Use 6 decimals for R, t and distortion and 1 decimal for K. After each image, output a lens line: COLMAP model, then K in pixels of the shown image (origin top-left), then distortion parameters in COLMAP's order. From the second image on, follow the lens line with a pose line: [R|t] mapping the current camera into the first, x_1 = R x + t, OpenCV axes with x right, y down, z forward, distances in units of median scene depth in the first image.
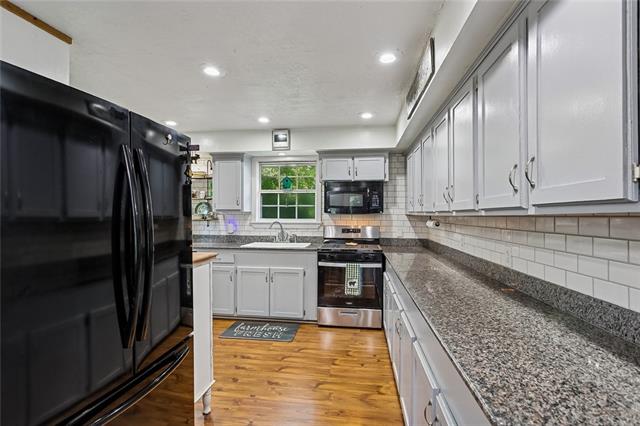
lens RADIAL K [[305.1, 0, 319.4], [0, 305.1, 211.4], [0, 0, 1]] dist [0.001164, 0.000183]
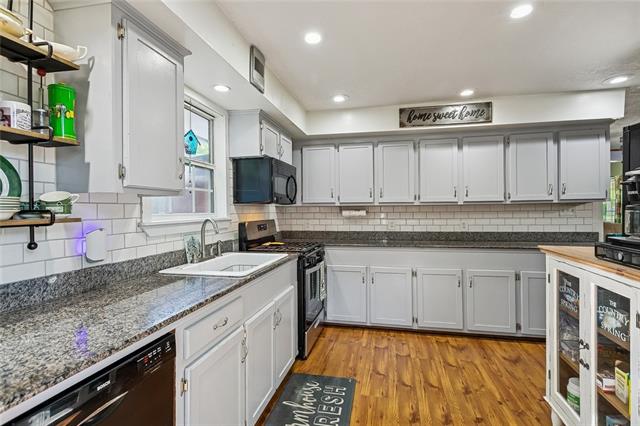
lens RADIAL K [[305.1, 0, 319.4], [0, 305.1, 211.4], [0, 0, 1]] dist [0.001164, 0.000183]
pose [[0.092076, -0.001473, 0.995751, -0.886783], [0.004285, 0.999990, 0.001083, 0.031004], [-0.995743, 0.004168, 0.092082, 1.105943]]
